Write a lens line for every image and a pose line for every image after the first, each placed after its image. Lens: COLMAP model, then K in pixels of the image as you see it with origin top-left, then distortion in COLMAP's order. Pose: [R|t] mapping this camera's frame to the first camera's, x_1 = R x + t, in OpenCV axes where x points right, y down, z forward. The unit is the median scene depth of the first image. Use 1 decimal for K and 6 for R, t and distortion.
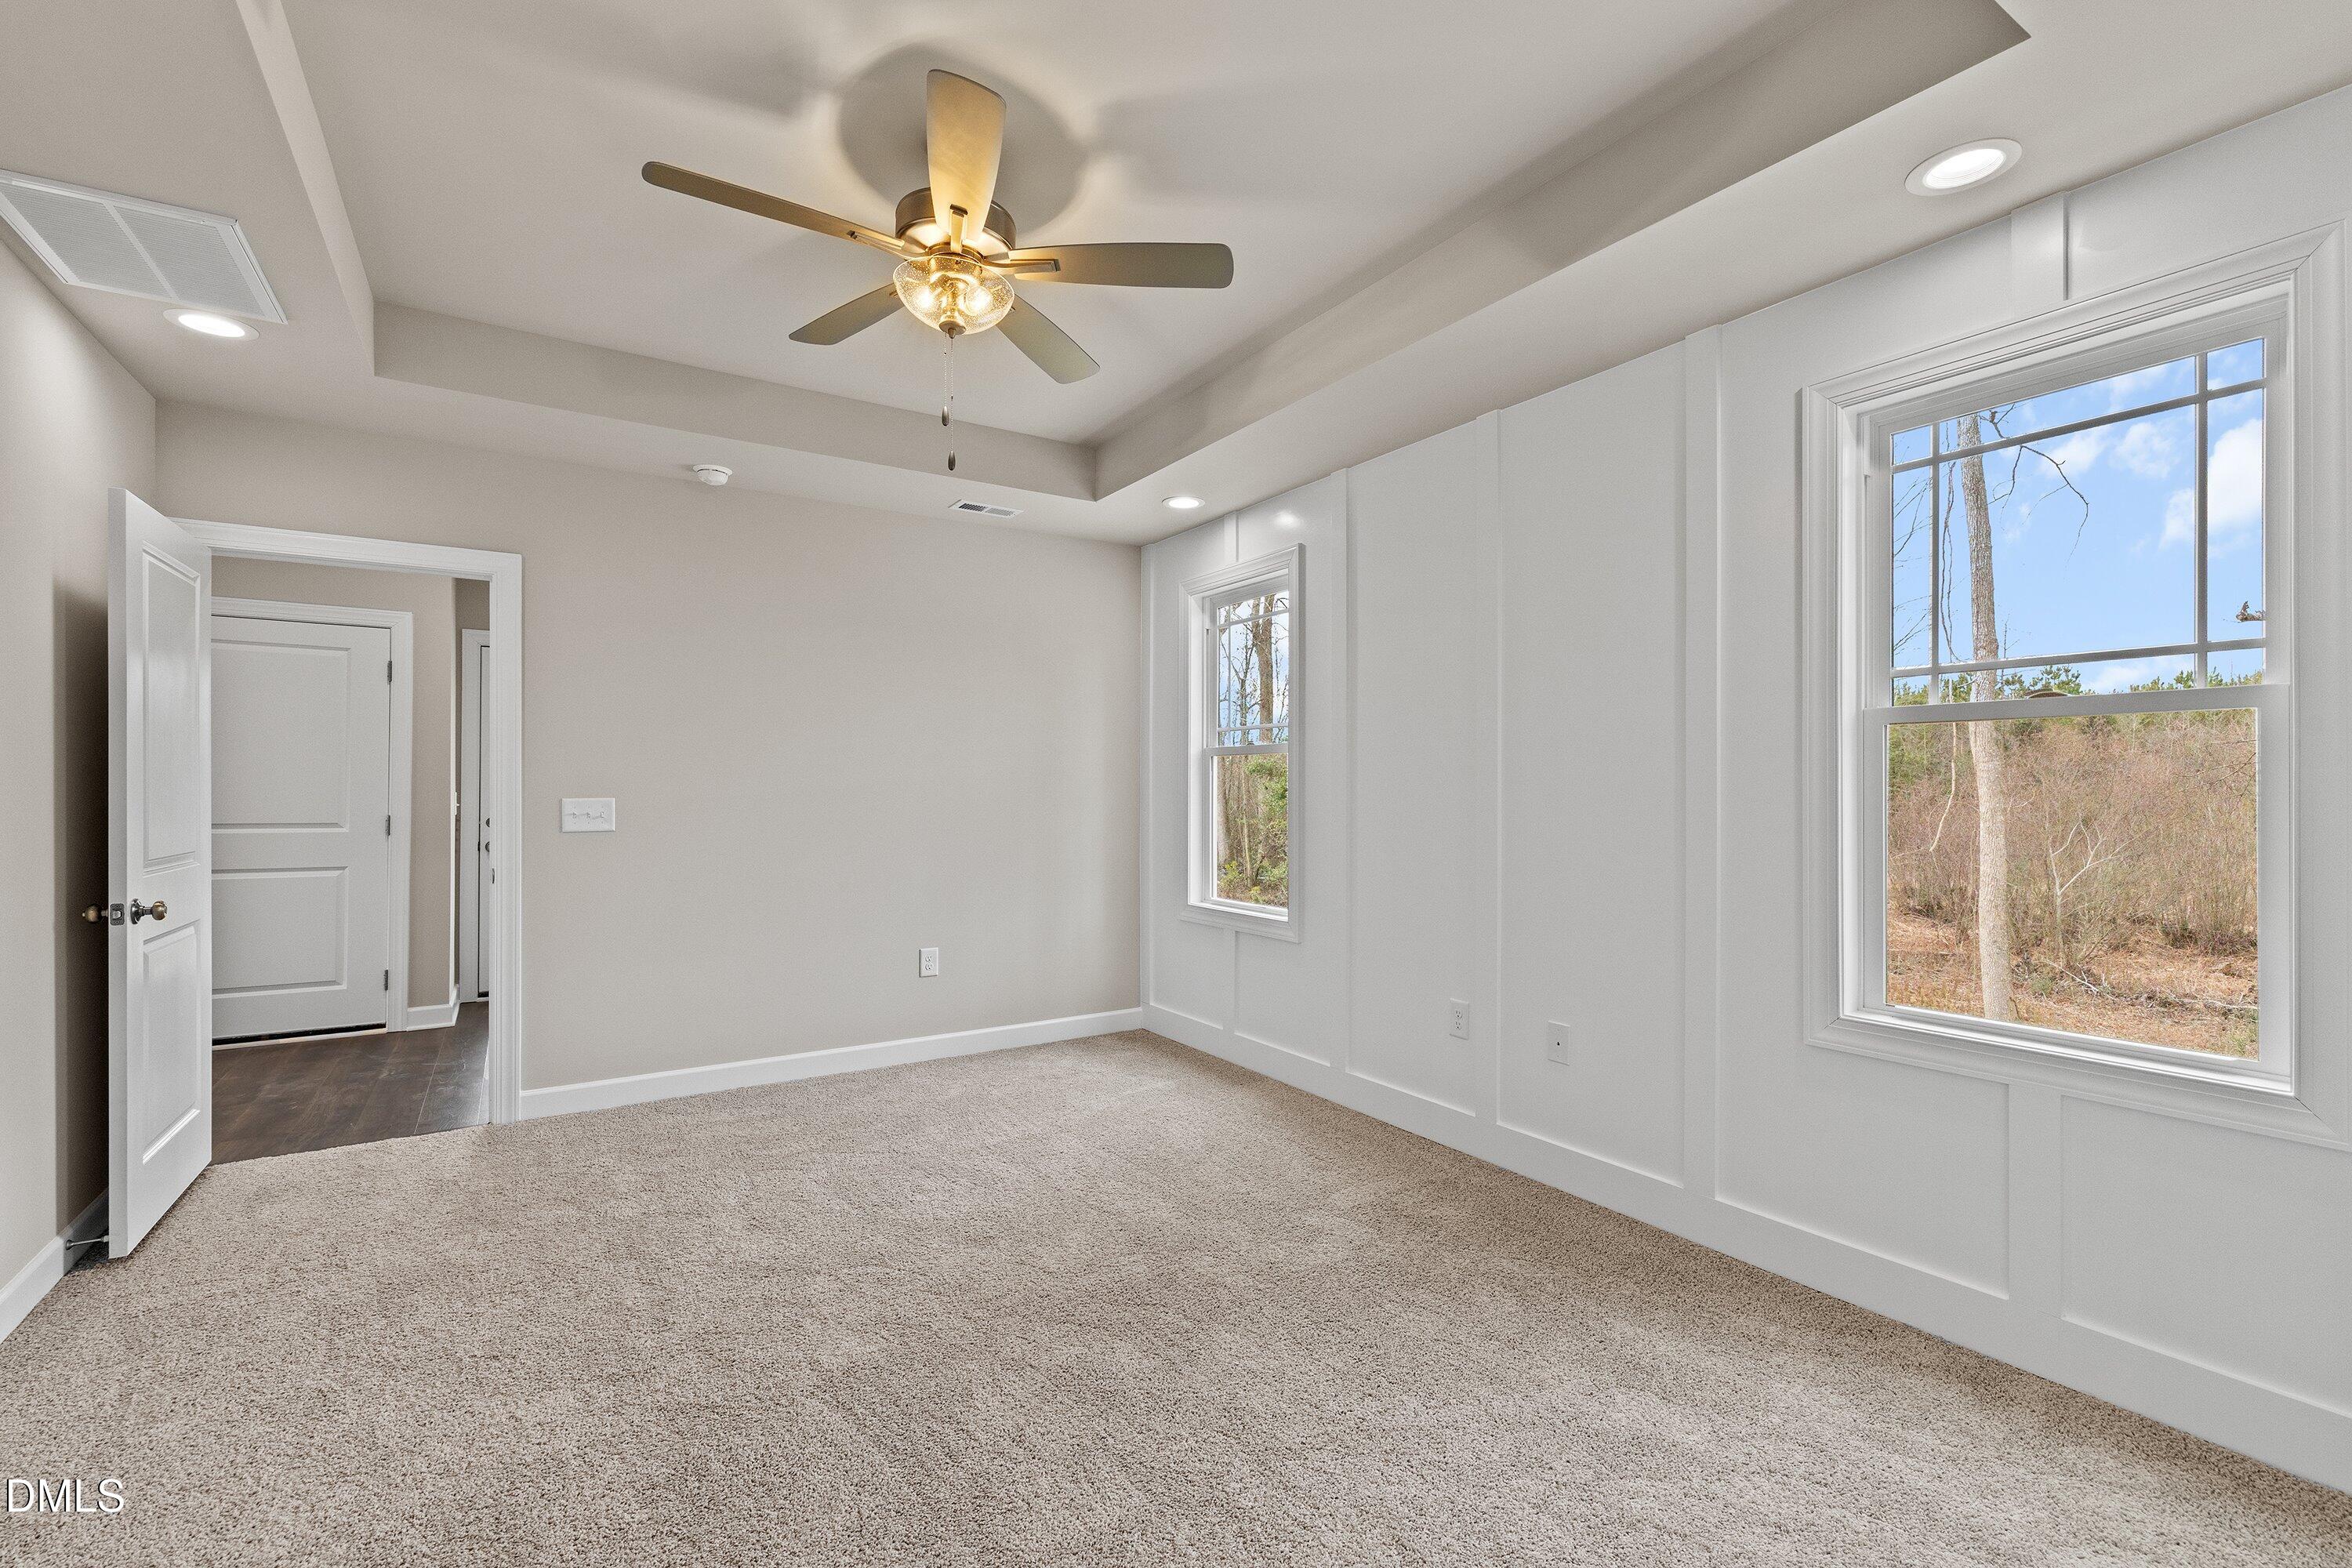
lens RADIAL K [[1019.6, 0, 1179.3], [0, 1019.6, 804.6], [0, 0, 1]] dist [0.002540, 0.000345]
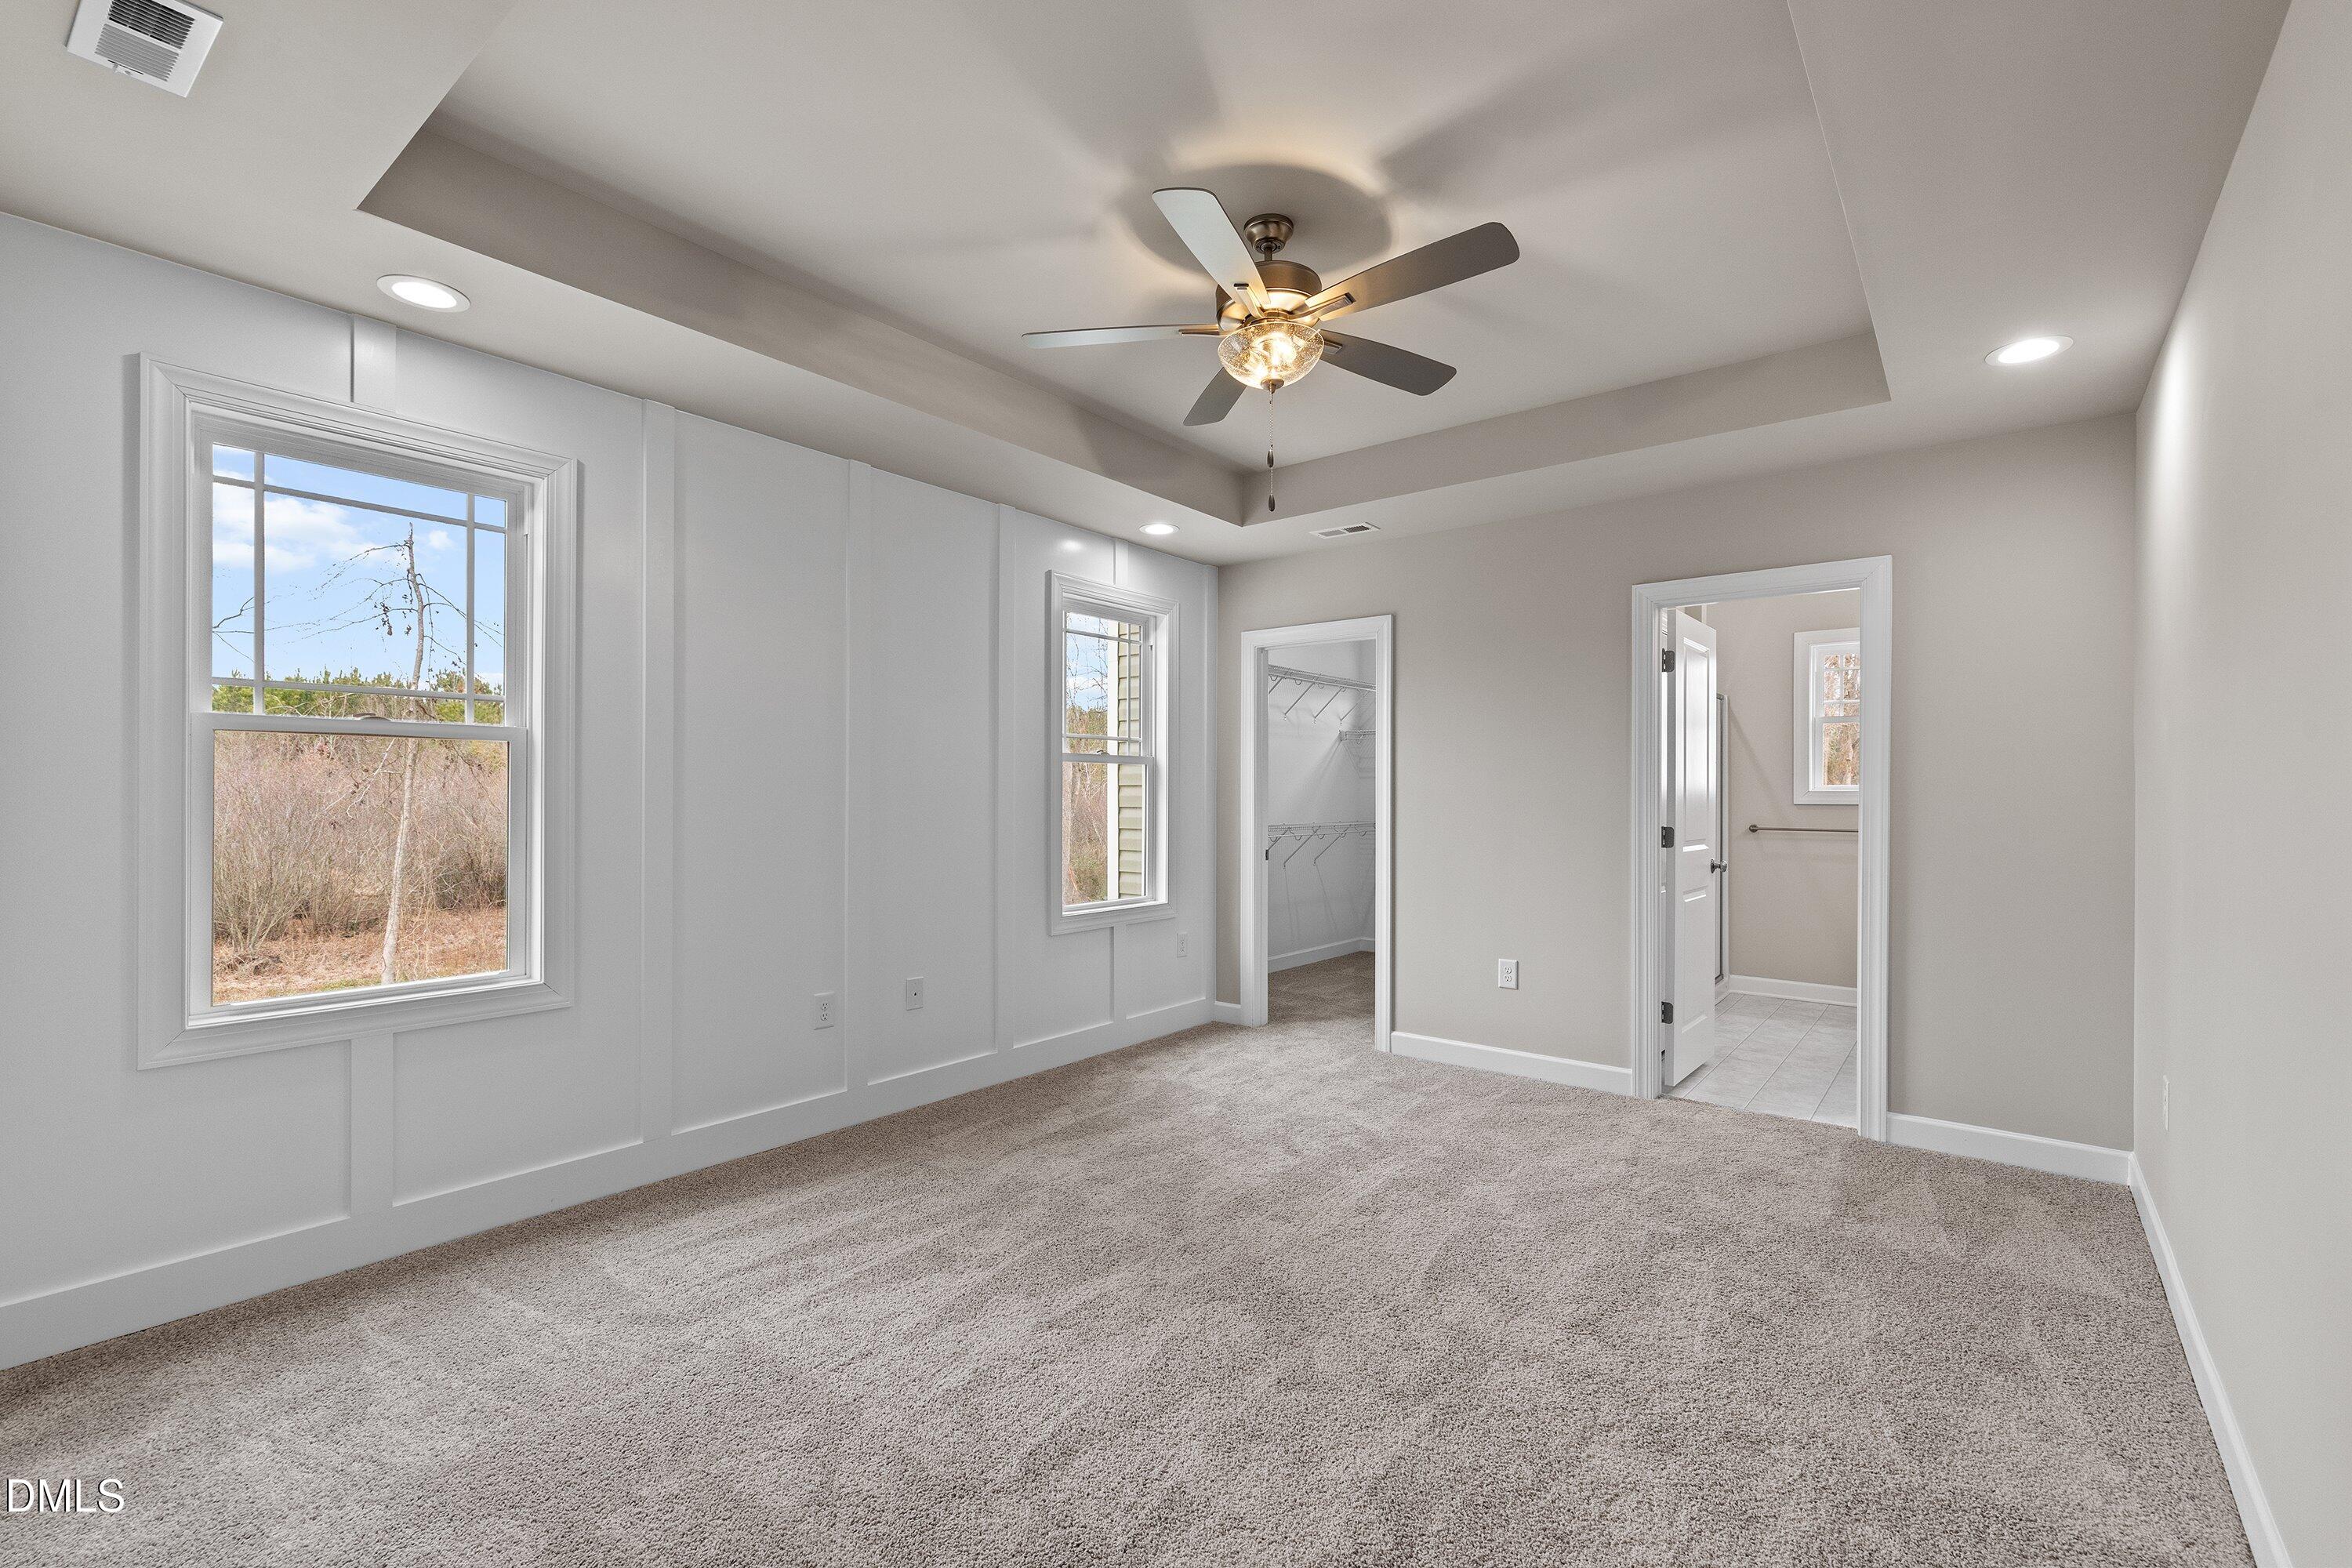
lens RADIAL K [[1019.6, 0, 1179.3], [0, 1019.6, 804.6], [0, 0, 1]] dist [0.002540, 0.000345]
pose [[-0.315727, -0.016921, 0.948699, -0.823515], [0.007203, 0.999769, 0.020229, -0.022596], [-0.948823, 0.013220, -0.315533, 0.955814]]
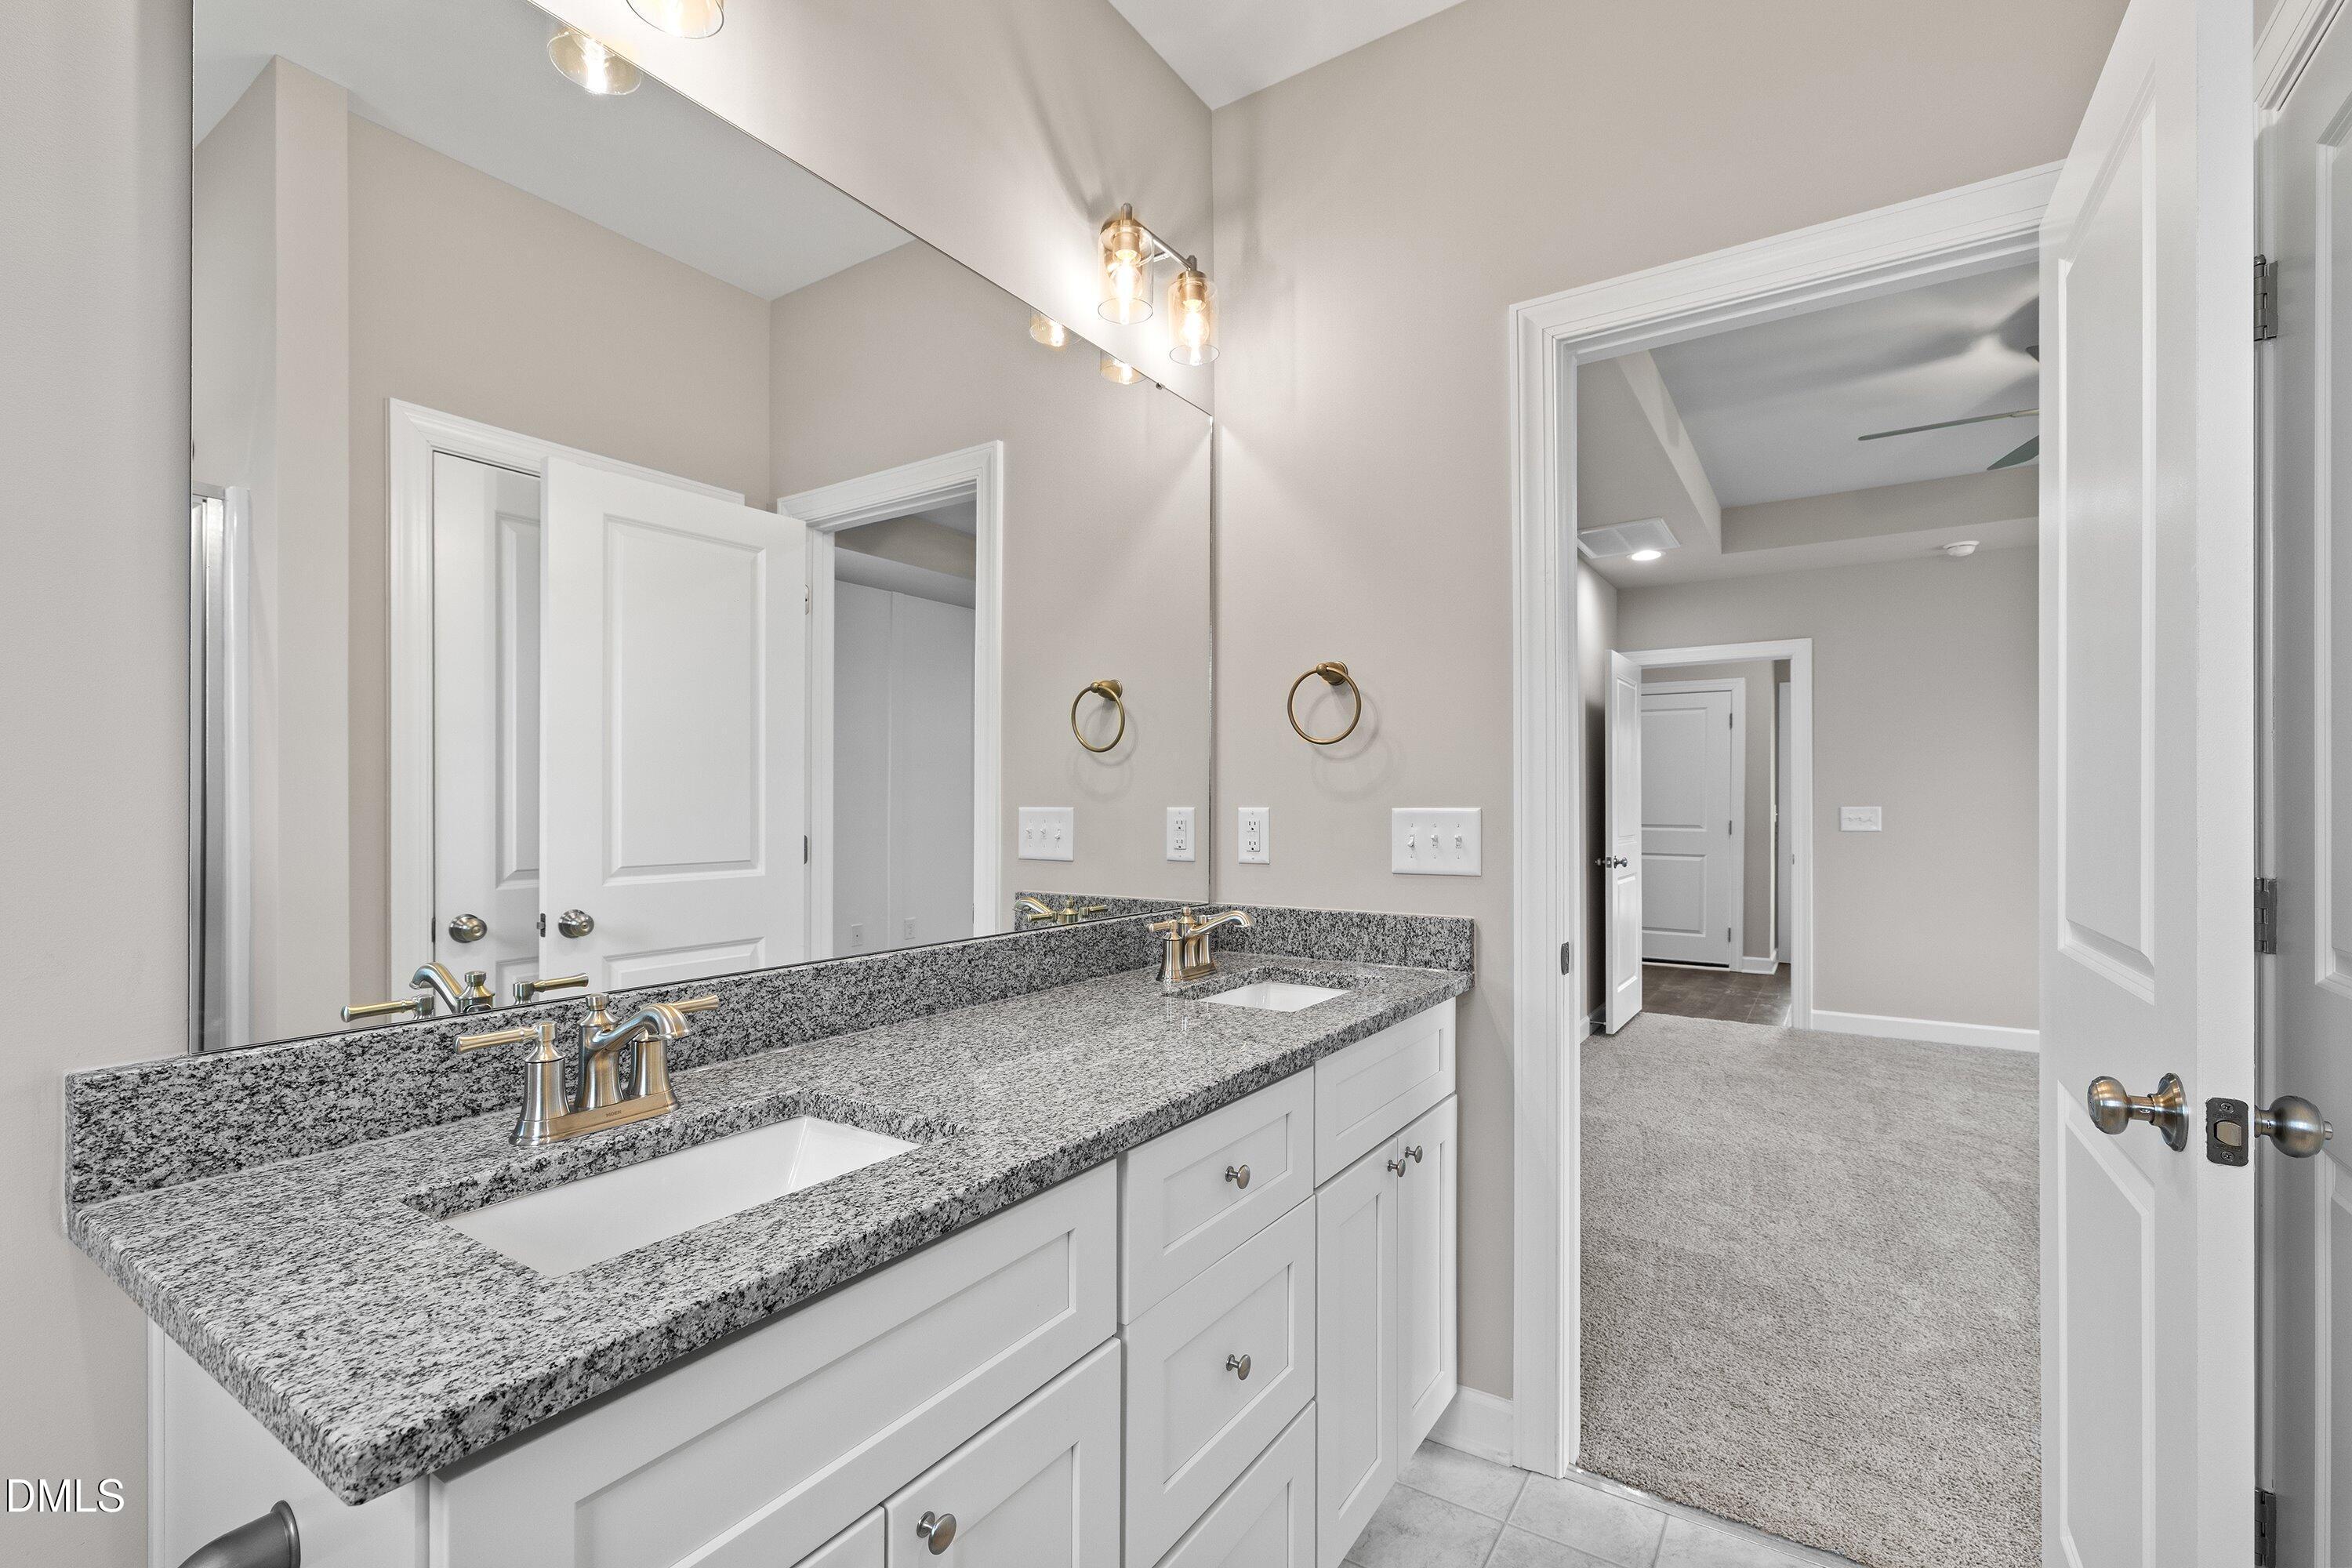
lens RADIAL K [[1028.7, 0, 1176.0], [0, 1028.7, 784.0], [0, 0, 1]] dist [-0.002594, 0.000178]
pose [[0.404331, -0.020913, -0.914373, 0.332452], [-0.012746, 0.999513, -0.028497, 0.015049], [0.914524, 0.023177, 0.403868, -0.424675]]
